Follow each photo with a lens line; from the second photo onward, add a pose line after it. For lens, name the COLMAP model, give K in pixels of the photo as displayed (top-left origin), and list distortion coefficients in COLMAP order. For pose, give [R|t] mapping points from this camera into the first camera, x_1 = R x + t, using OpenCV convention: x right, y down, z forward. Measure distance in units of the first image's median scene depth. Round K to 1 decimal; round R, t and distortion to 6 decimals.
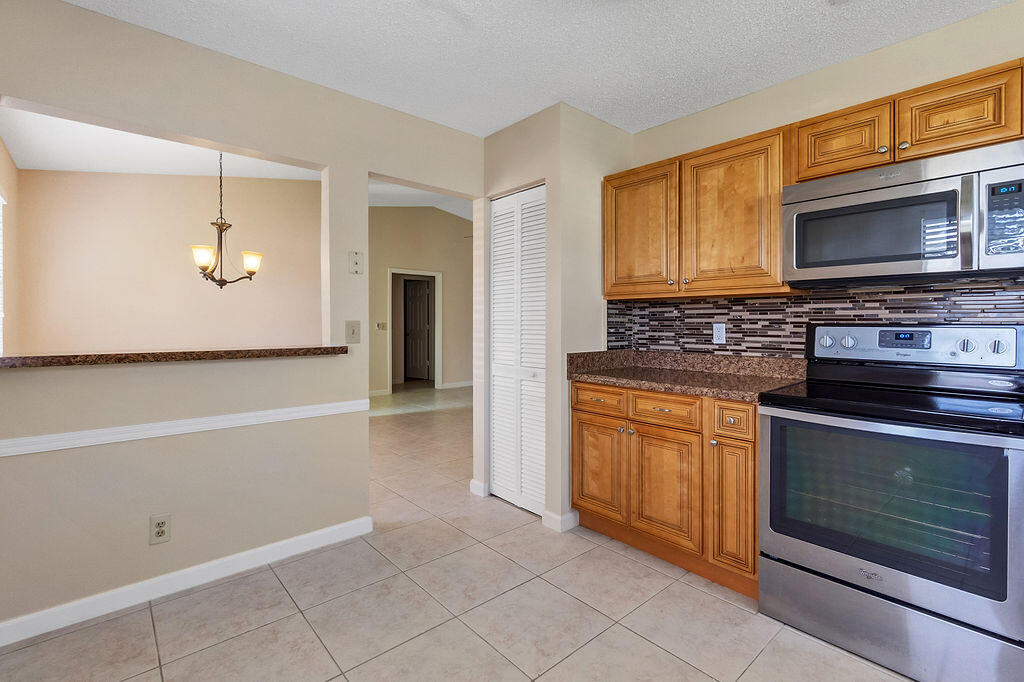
lens RADIAL K [[469.0, 0, 508.3], [0, 469.0, 336.6], [0, 0, 1]] dist [0.001058, 0.000051]
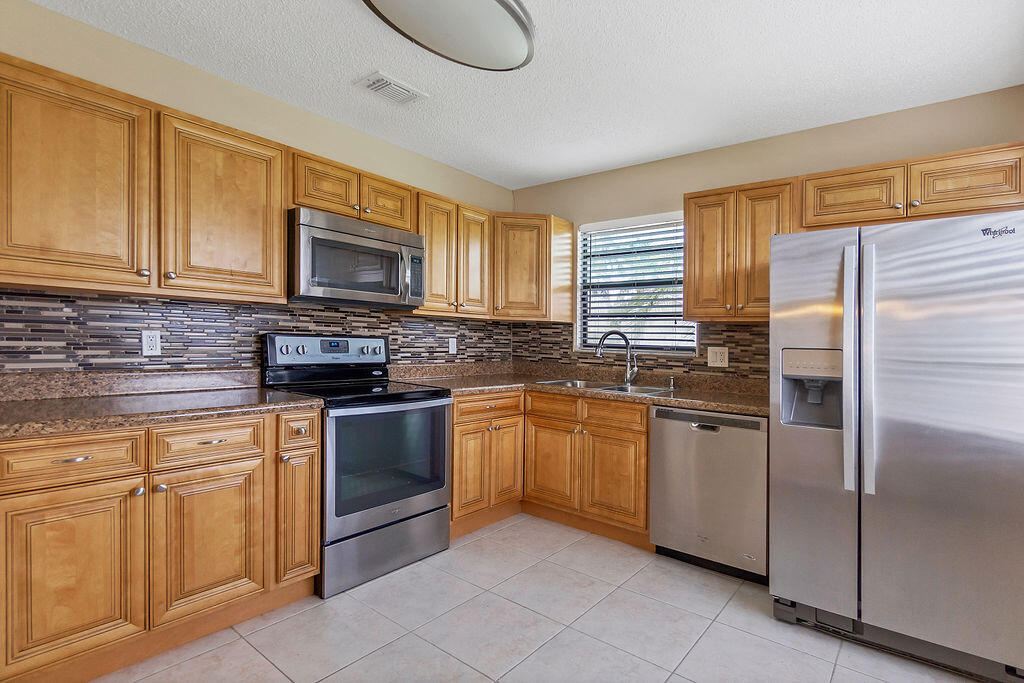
lens RADIAL K [[508.5, 0, 509.4], [0, 508.5, 343.6], [0, 0, 1]] dist [-0.002589, 0.000547]
pose [[-0.170694, -0.014592, 0.985216, -0.560402], [0.000430, 0.999889, 0.014884, -0.019645], [-0.985324, 0.002965, -0.170669, 0.628186]]
